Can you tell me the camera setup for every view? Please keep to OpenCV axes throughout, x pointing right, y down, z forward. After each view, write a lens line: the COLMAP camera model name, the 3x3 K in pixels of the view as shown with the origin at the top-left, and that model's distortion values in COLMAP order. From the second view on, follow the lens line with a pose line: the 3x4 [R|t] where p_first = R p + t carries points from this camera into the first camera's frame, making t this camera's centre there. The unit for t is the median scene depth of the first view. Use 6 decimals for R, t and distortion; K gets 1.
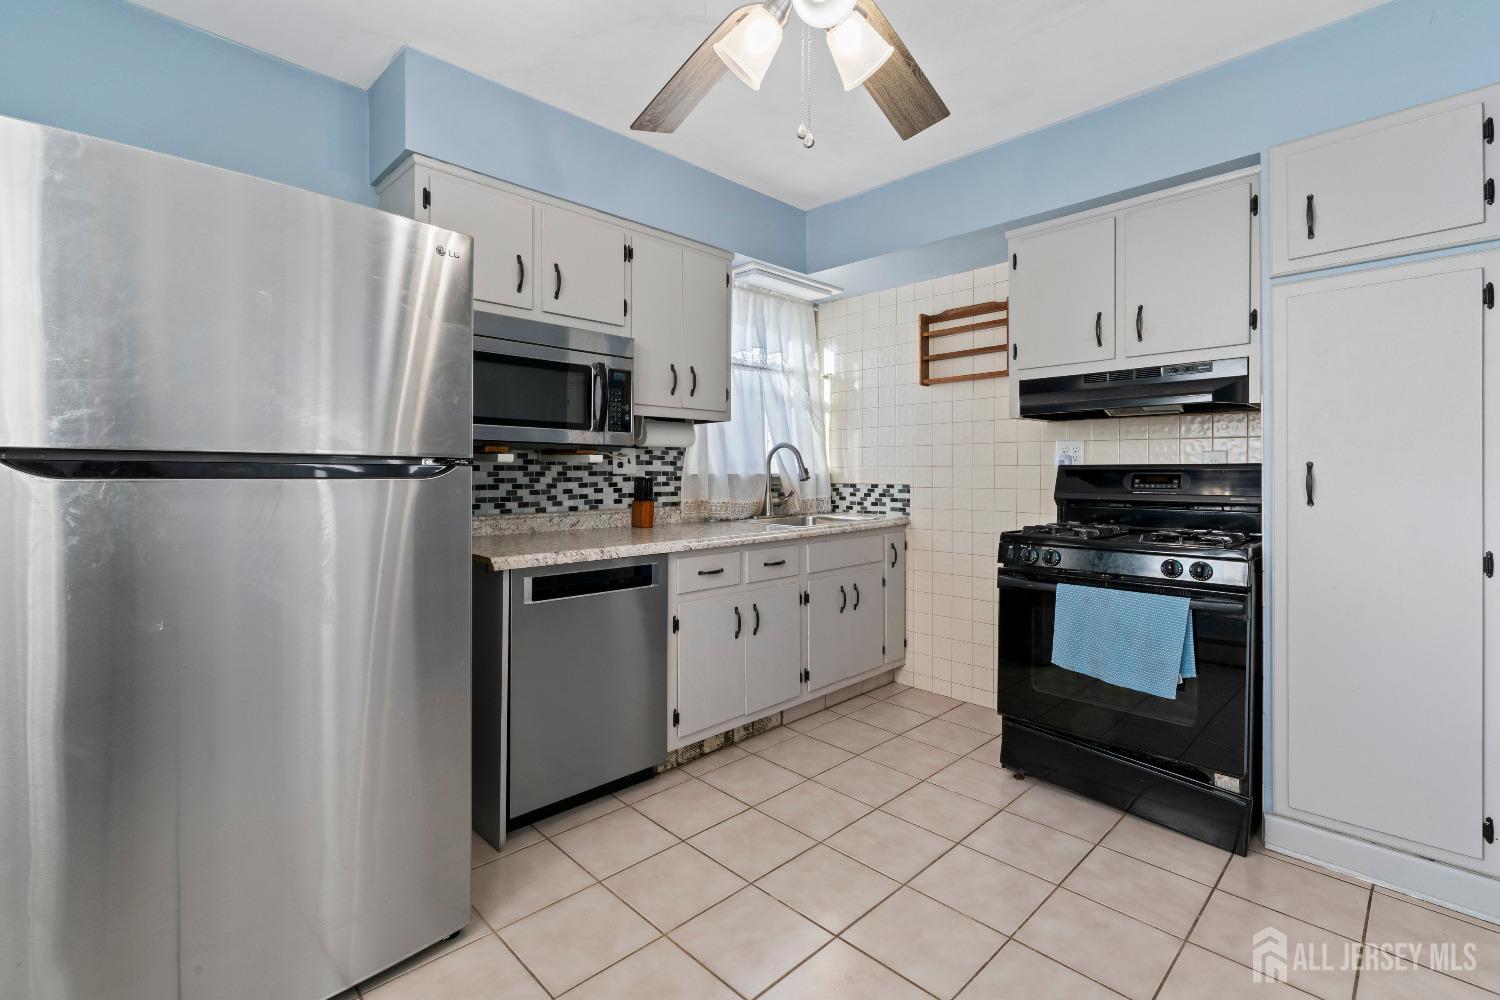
lens RADIAL K [[682.2, 0, 708.8], [0, 682.2, 480.7], [0, 0, 1]] dist [0.001377, -0.000573]
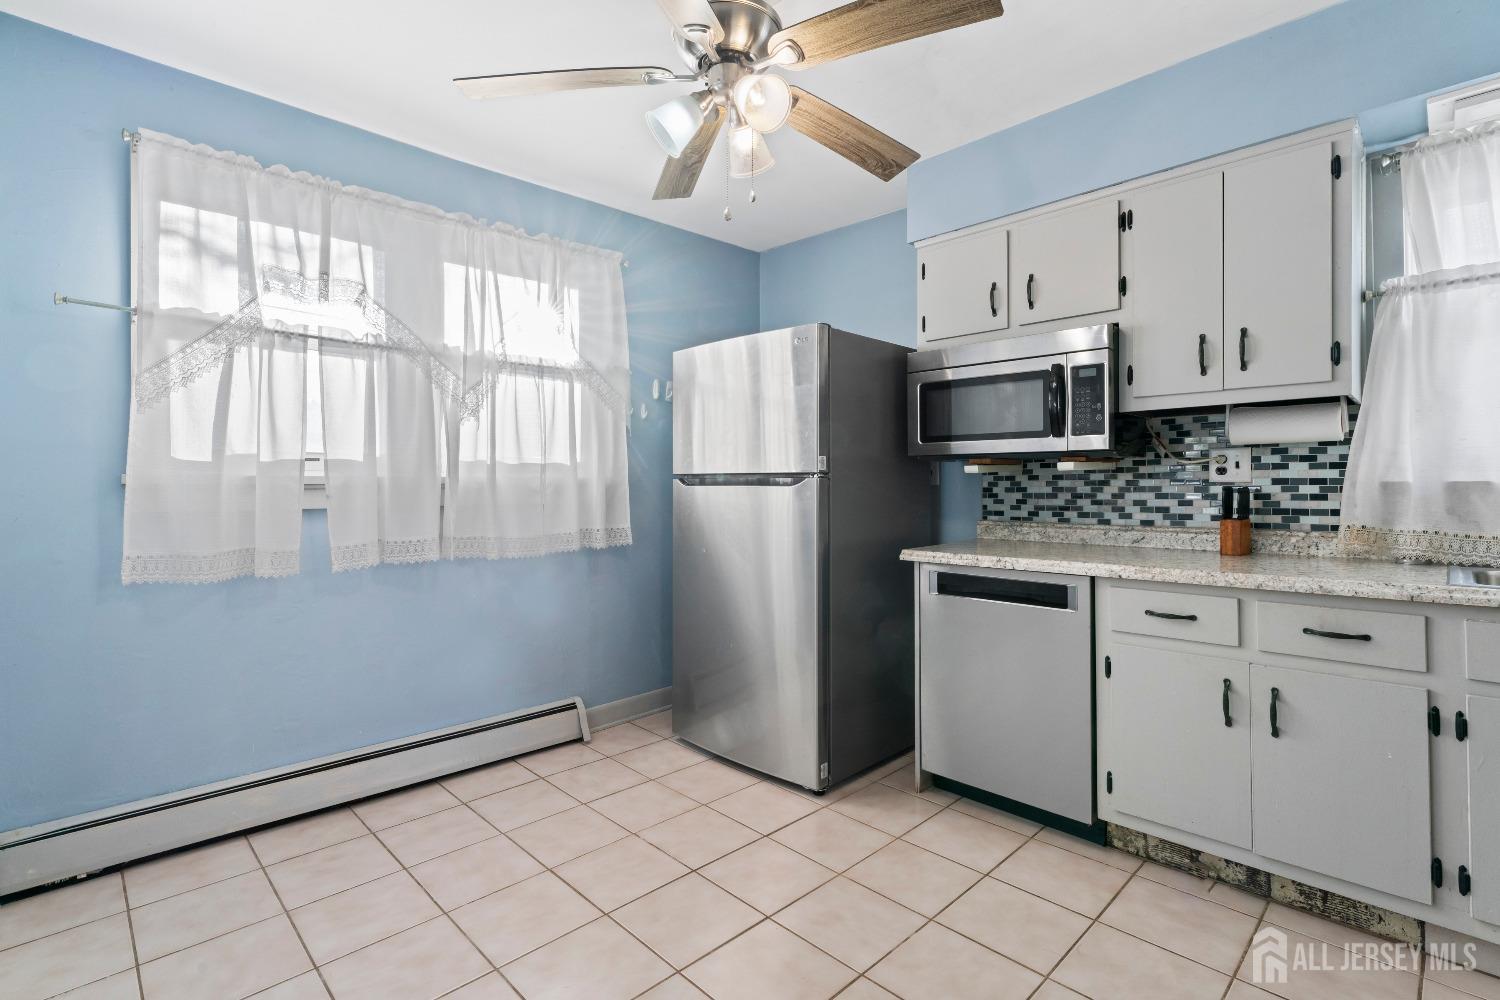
lens RADIAL K [[682.2, 0, 746.4], [0, 682.2, 487.4], [0, 0, 1]] dist [0.001377, -0.000573]
pose [[0.035536, 0.002637, -0.999365, 0.664038], [-0.008520, 0.999961, 0.002336, -0.001774], [0.999332, 0.008432, 0.035557, 0.475517]]
